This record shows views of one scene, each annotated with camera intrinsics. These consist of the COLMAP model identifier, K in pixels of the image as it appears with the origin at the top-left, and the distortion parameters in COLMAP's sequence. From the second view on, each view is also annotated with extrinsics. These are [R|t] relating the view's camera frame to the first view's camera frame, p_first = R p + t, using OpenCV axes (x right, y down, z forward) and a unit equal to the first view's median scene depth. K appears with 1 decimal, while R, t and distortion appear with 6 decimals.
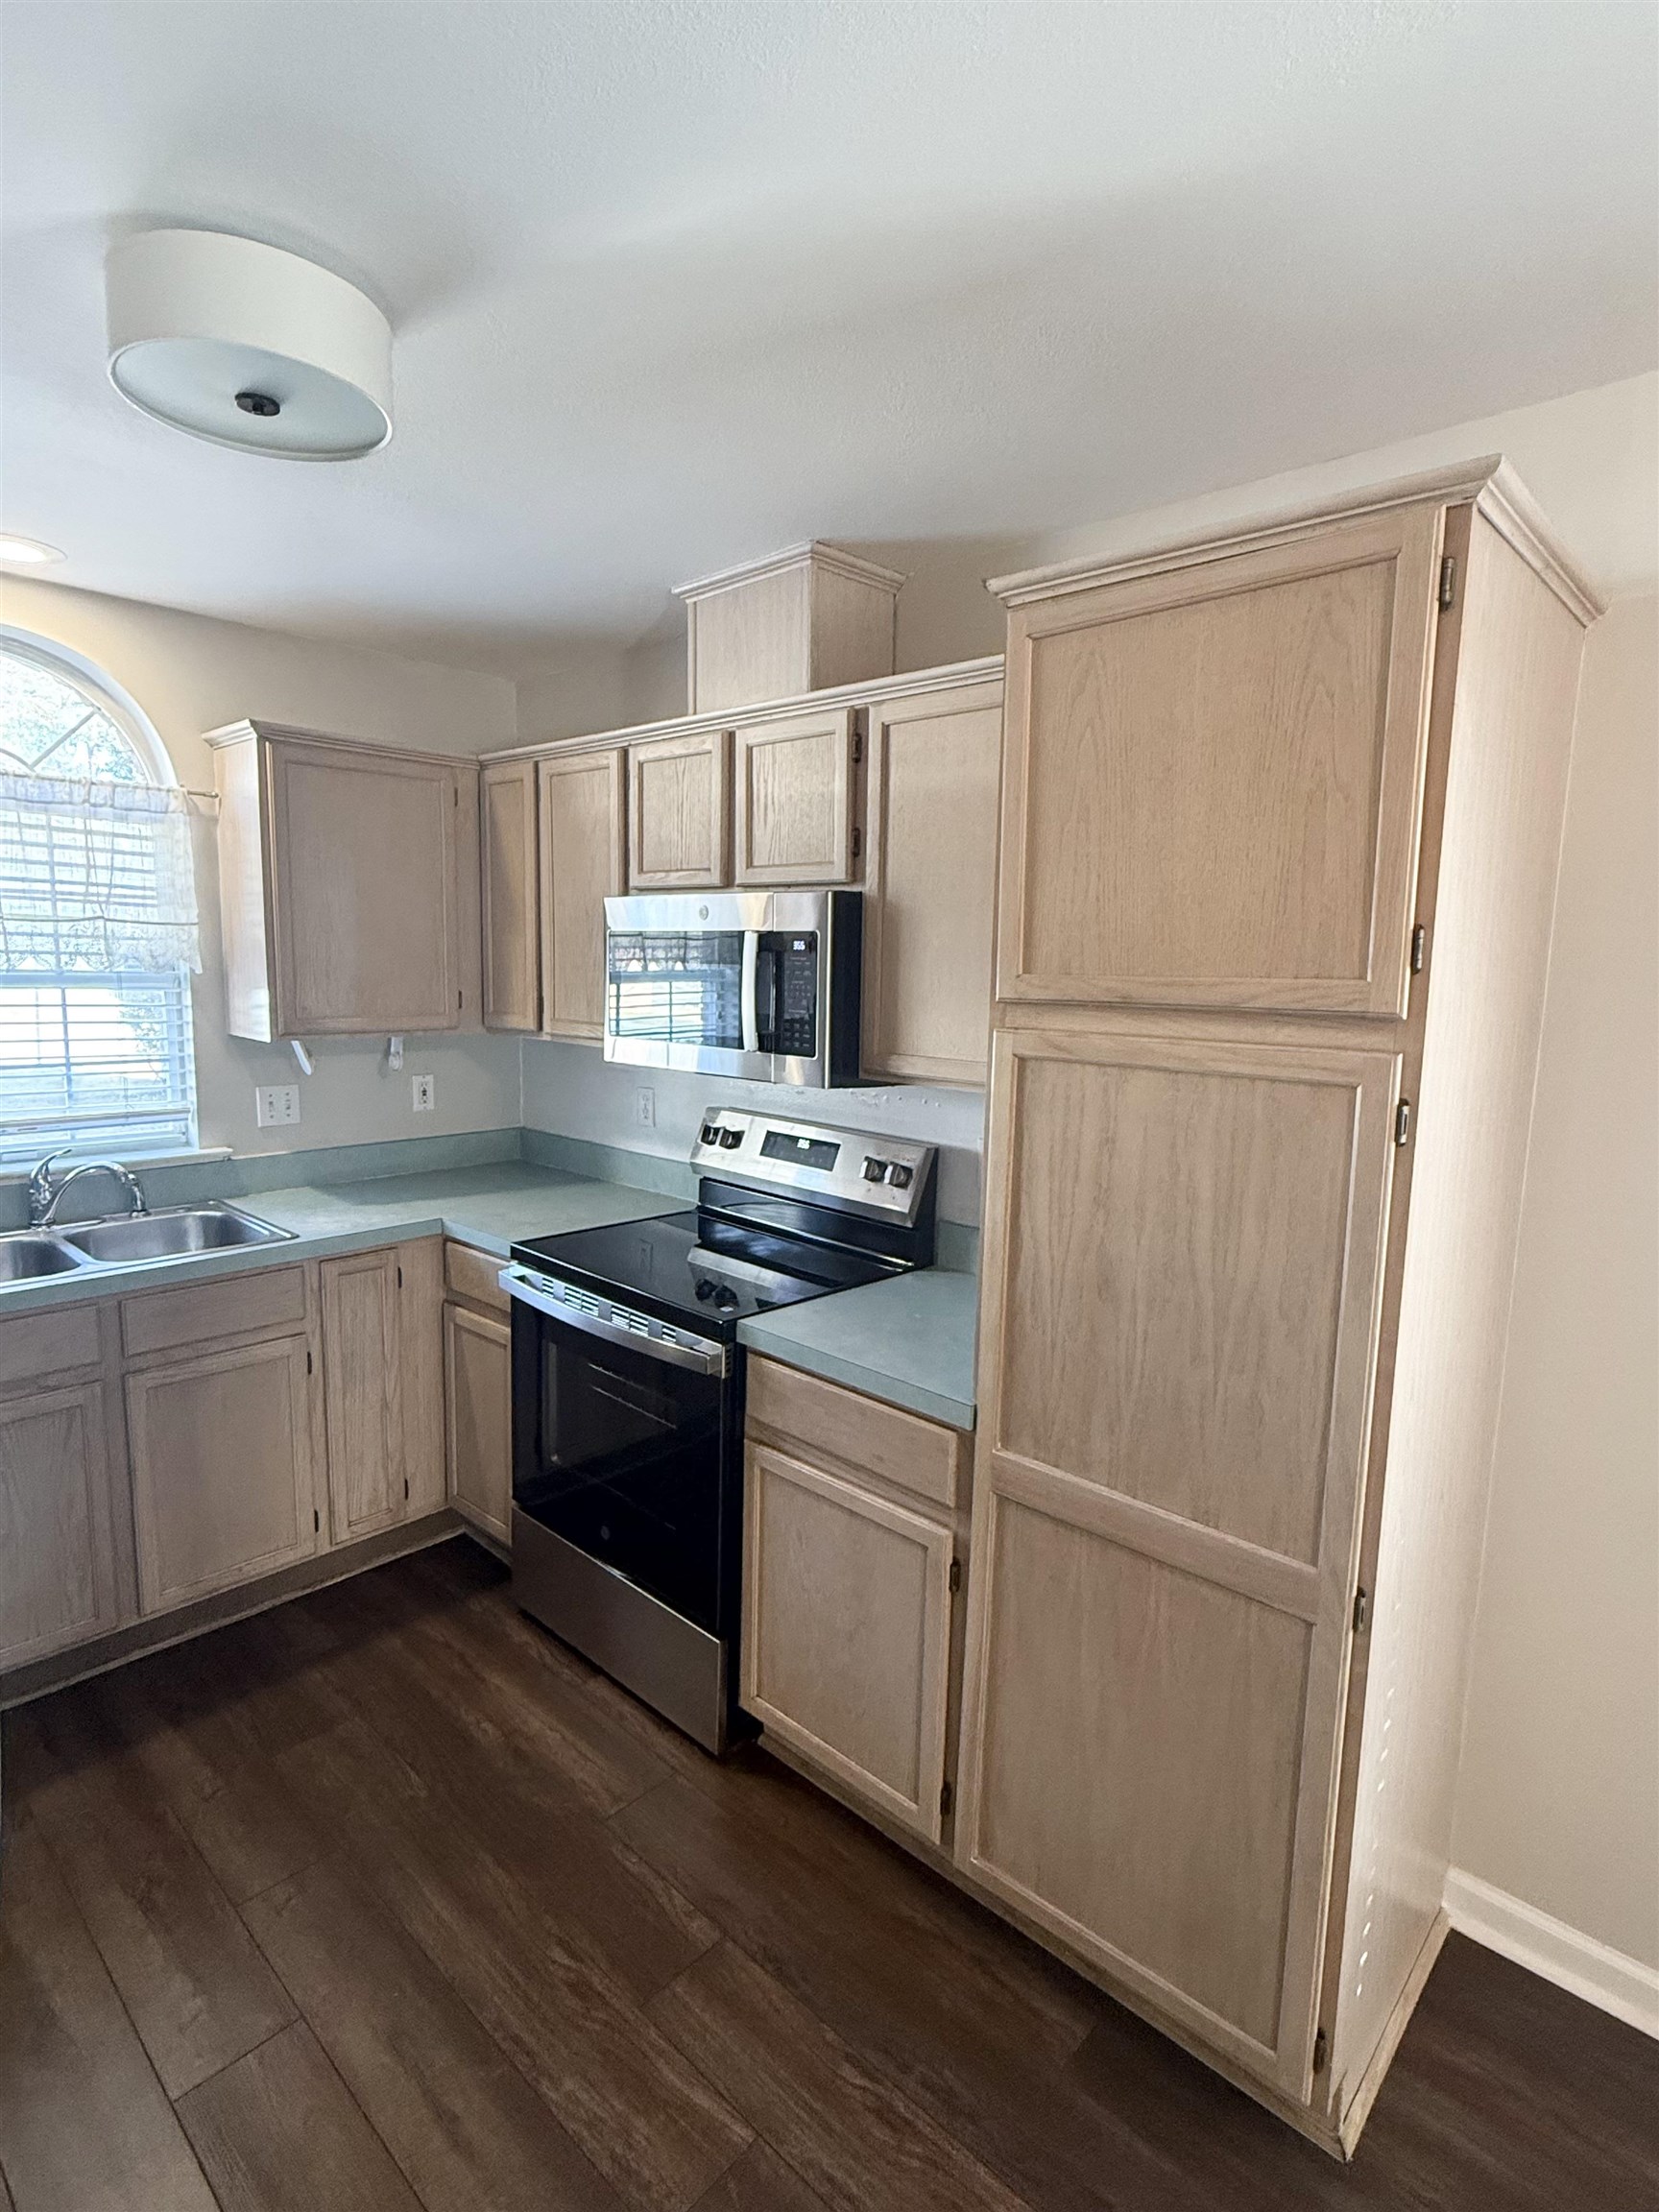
lens RADIAL K [[1125.2, 0, 825.4], [0, 1125.2, 1105.8], [0, 0, 1]] dist [0.002417, -0.000473]
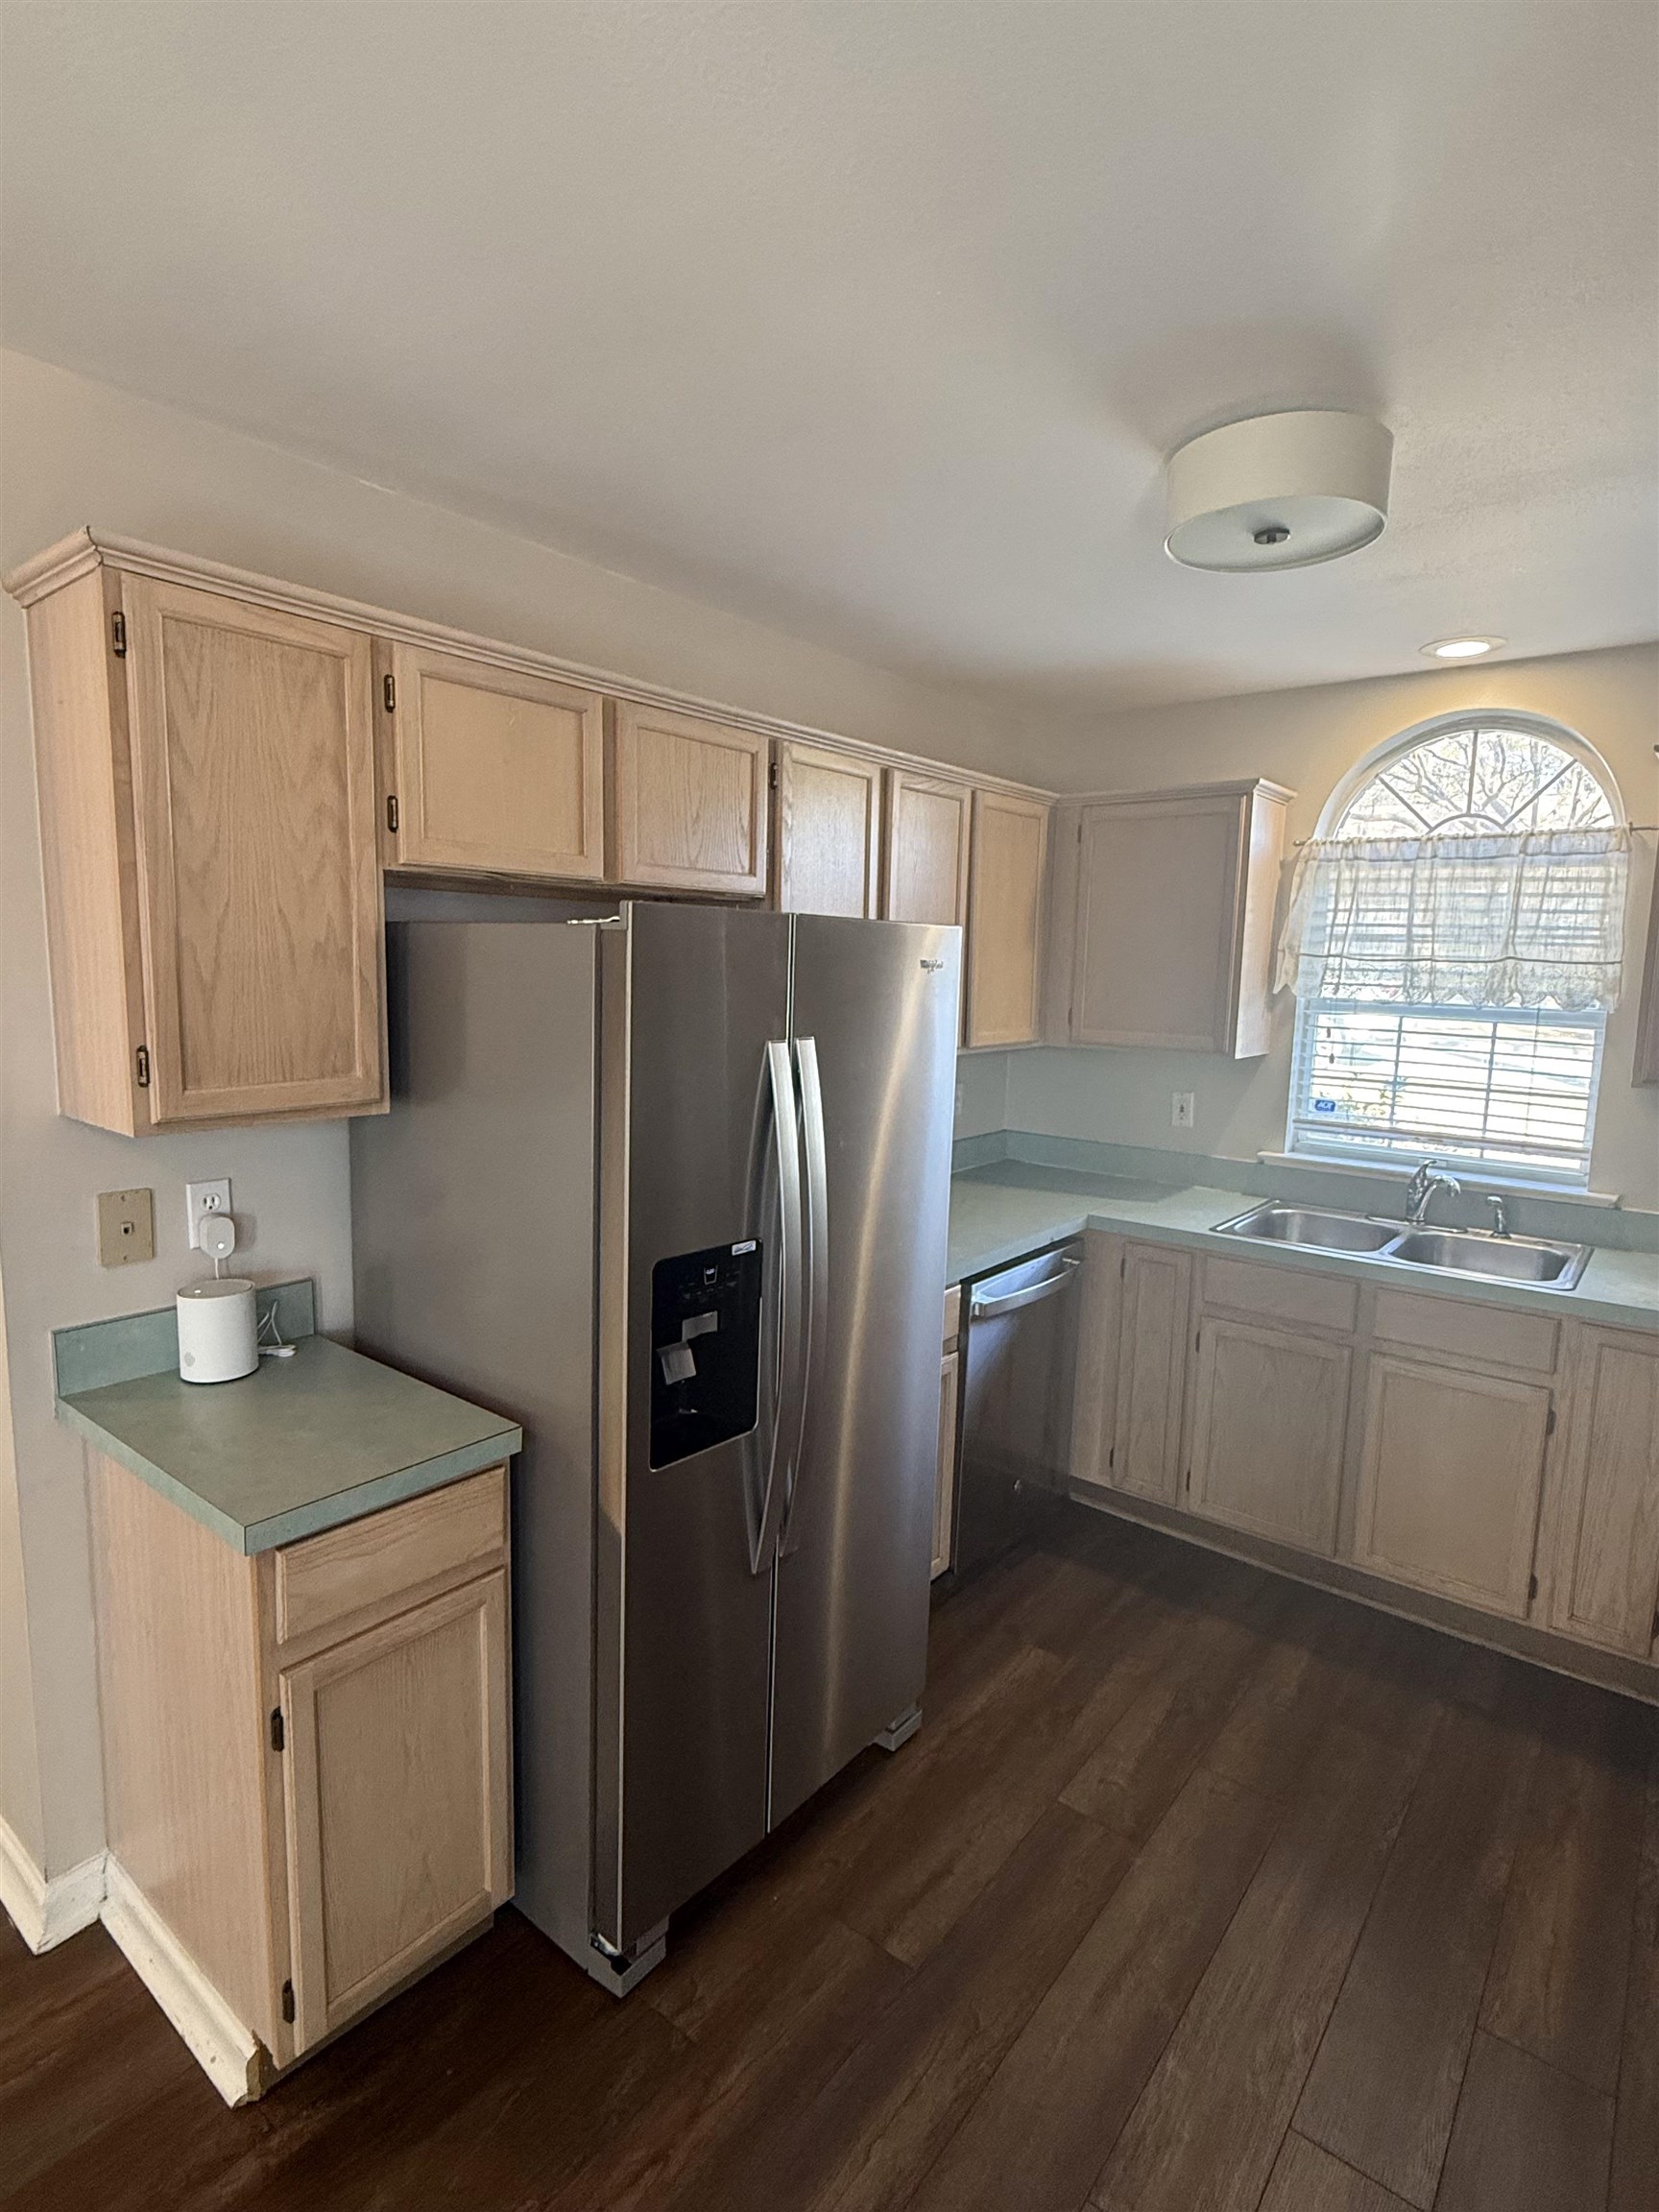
lens RADIAL K [[1125.2, 0, 823.5], [0, 1125.2, 1101.8], [0, 0, 1]] dist [0.002417, -0.000473]
pose [[0.077801, 0.106784, -0.991234, 0.409815], [-0.154194, 0.983573, 0.093856, -0.031576], [0.984973, 0.145540, 0.092988, 0.275418]]
